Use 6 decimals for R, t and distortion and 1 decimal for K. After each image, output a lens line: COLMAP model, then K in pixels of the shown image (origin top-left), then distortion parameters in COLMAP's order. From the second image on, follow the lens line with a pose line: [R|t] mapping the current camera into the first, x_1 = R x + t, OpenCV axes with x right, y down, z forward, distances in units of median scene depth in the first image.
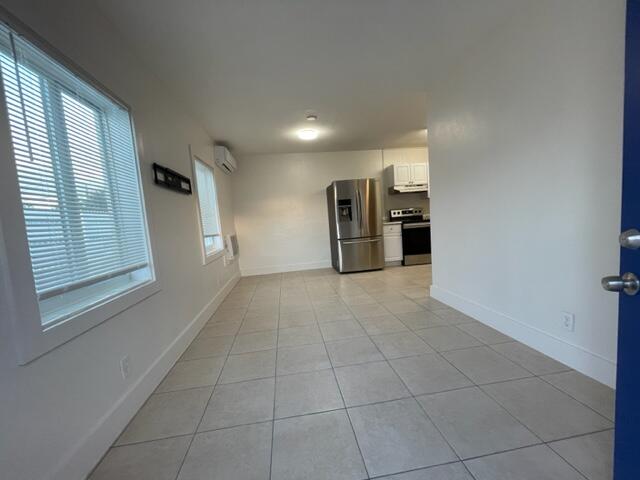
lens RADIAL K [[259.6, 0, 317.7], [0, 259.6, 242.0], [0, 0, 1]] dist [-0.001147, -0.000385]
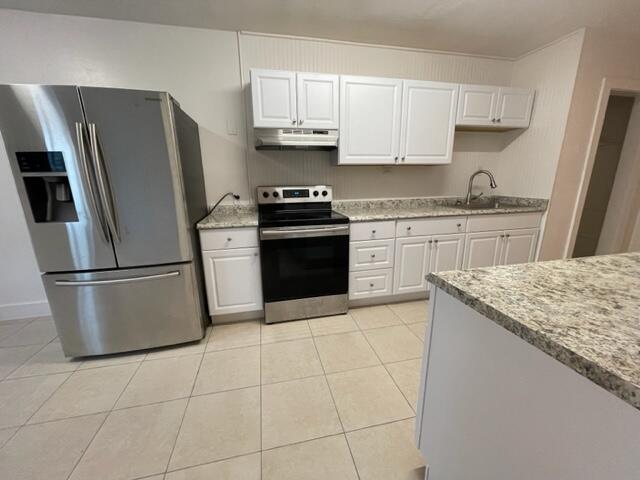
lens RADIAL K [[259.6, 0, 318.5], [0, 259.6, 241.8], [0, 0, 1]] dist [-0.001147, -0.000385]
pose [[0.994827, 0.042016, 0.092487, 0.359231], [-0.055736, 0.986937, 0.151160, -0.107093], [-0.084928, -0.155533, 0.984173, 0.564492]]
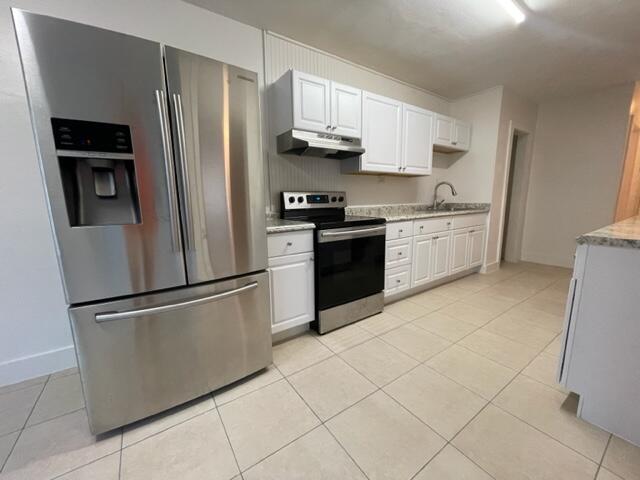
lens RADIAL K [[259.6, 0, 316.1], [0, 259.6, 241.2], [0, 0, 1]] dist [-0.001147, -0.000385]
pose [[0.891233, -0.010284, 0.453430, 0.146588], [-0.015424, 0.998477, 0.052963, -0.069324], [-0.453284, -0.054196, 0.889717, 0.627489]]
